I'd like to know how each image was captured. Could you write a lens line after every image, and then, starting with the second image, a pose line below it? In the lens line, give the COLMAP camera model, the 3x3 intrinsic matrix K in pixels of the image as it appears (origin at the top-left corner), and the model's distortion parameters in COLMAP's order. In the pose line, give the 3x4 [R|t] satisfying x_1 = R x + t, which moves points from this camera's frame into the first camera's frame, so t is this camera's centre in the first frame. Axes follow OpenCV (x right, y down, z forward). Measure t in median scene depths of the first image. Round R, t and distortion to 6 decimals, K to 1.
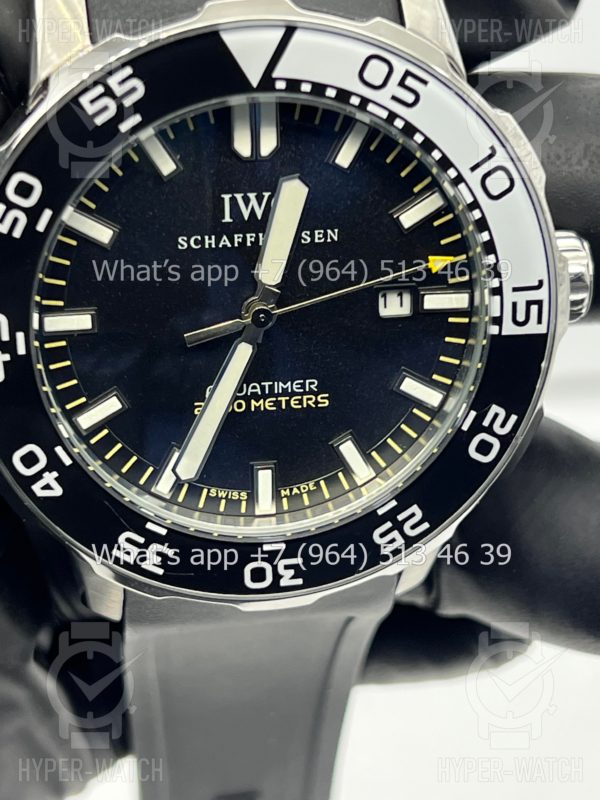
lens RADIAL K [[1867.3, 0, 296.4], [0, 1867.3, 401.7], [0, 0, 1]] dist [0.185179, 0.000000]
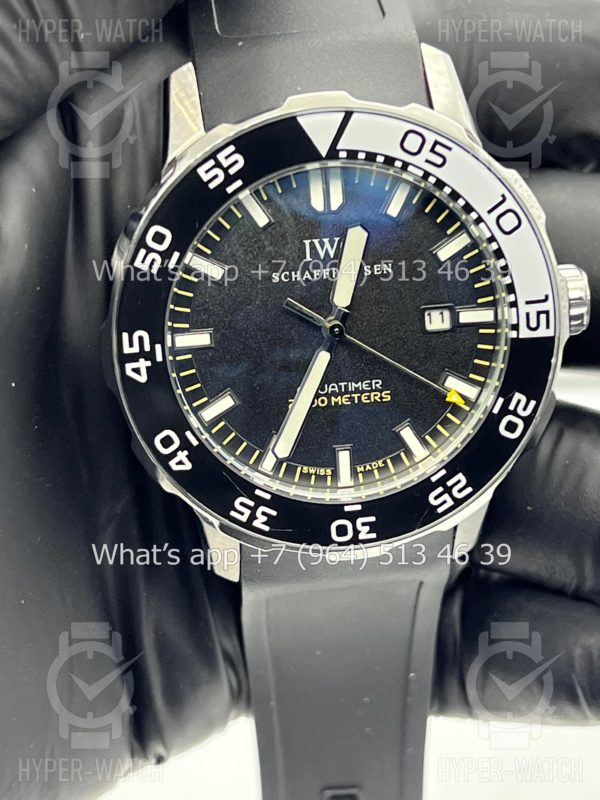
lens RADIAL K [[1867.3, 0, 281.8], [0, 1867.3, 400.1], [0, 0, 1]] dist [0.185179, 0.000000]
pose [[0.996813, -0.039215, -0.069474, 0.033091], [0.030717, 0.992368, -0.119421, 0.161407], [0.073627, 0.116907, 0.990410, -0.316453]]
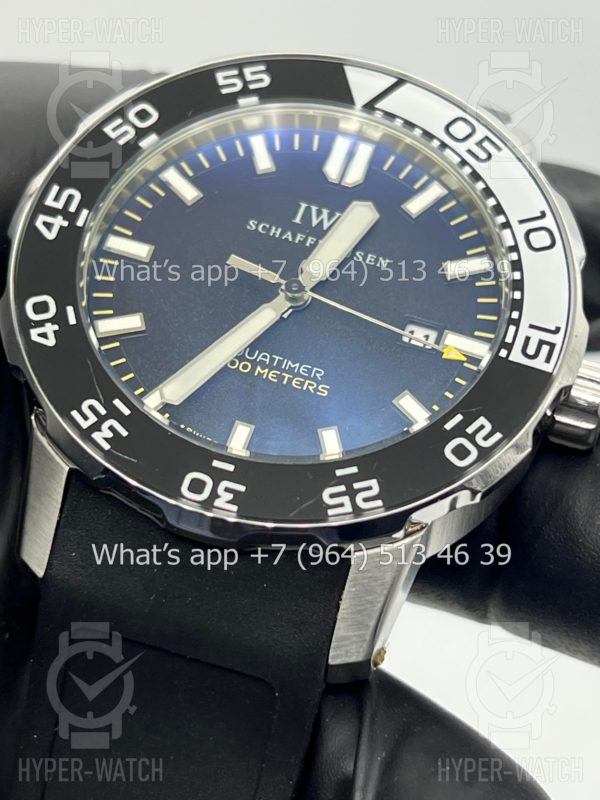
lens RADIAL K [[1867.3, 0, 302.1], [0, 1867.3, 399.1], [0, 0, 1]] dist [0.185179, 0.000000]
pose [[0.934388, 0.215274, -0.283859, 0.301717], [-0.355624, 0.611072, -0.707194, 0.746481], [0.021218, 0.761741, 0.647535, 0.354695]]
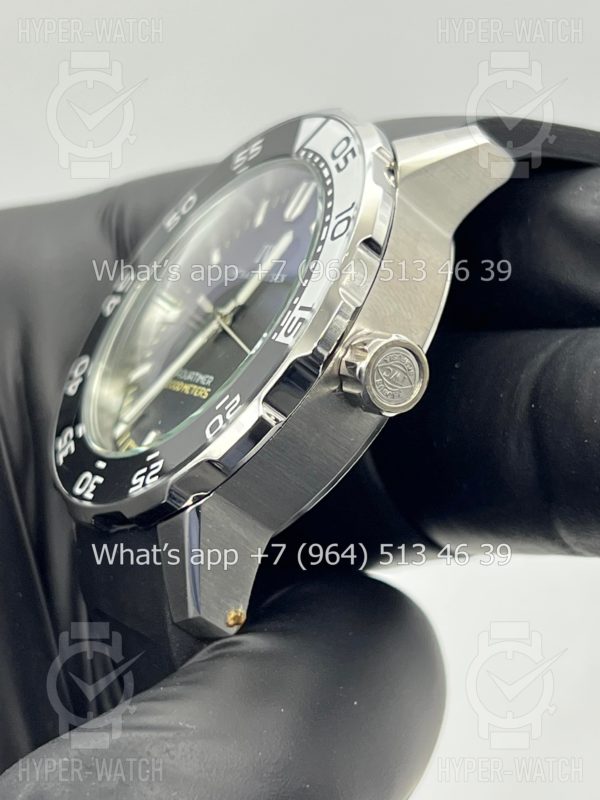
lens RADIAL K [[1867.3, 0, 301.4], [0, 1867.3, 396.5], [0, 0, 1]] dist [0.185179, 0.000000]
pose [[0.328392, 0.051728, -0.943124, 1.201244], [-0.743972, 0.629359, -0.224529, 0.231213], [0.581949, 0.775391, 0.245161, 0.762416]]
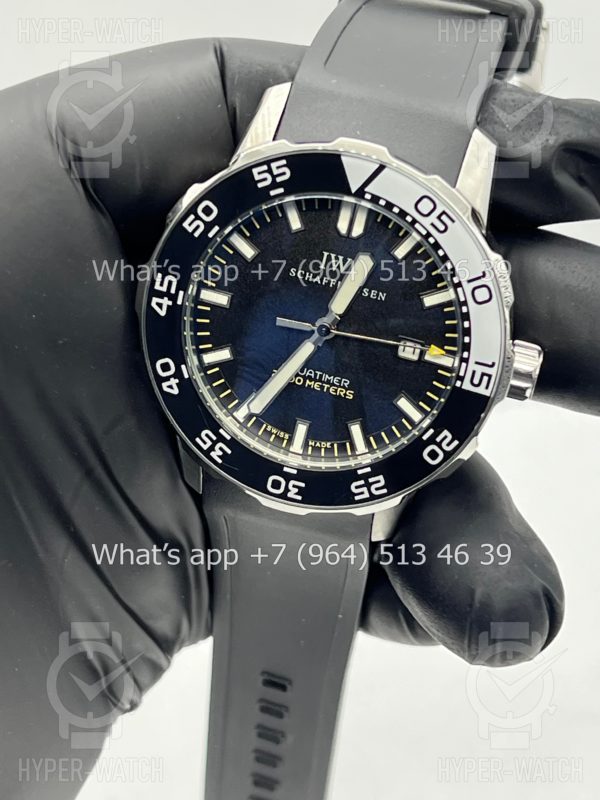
lens RADIAL K [[1867.3, 0, 301.9], [0, 1867.3, 403.5], [0, 0, 1]] dist [0.185179, 0.000000]
pose [[0.914107, 0.314520, -0.255902, 0.399257], [-0.334145, 0.941833, -0.036025, 0.079704], [0.229686, 0.118439, 0.966031, -0.567466]]
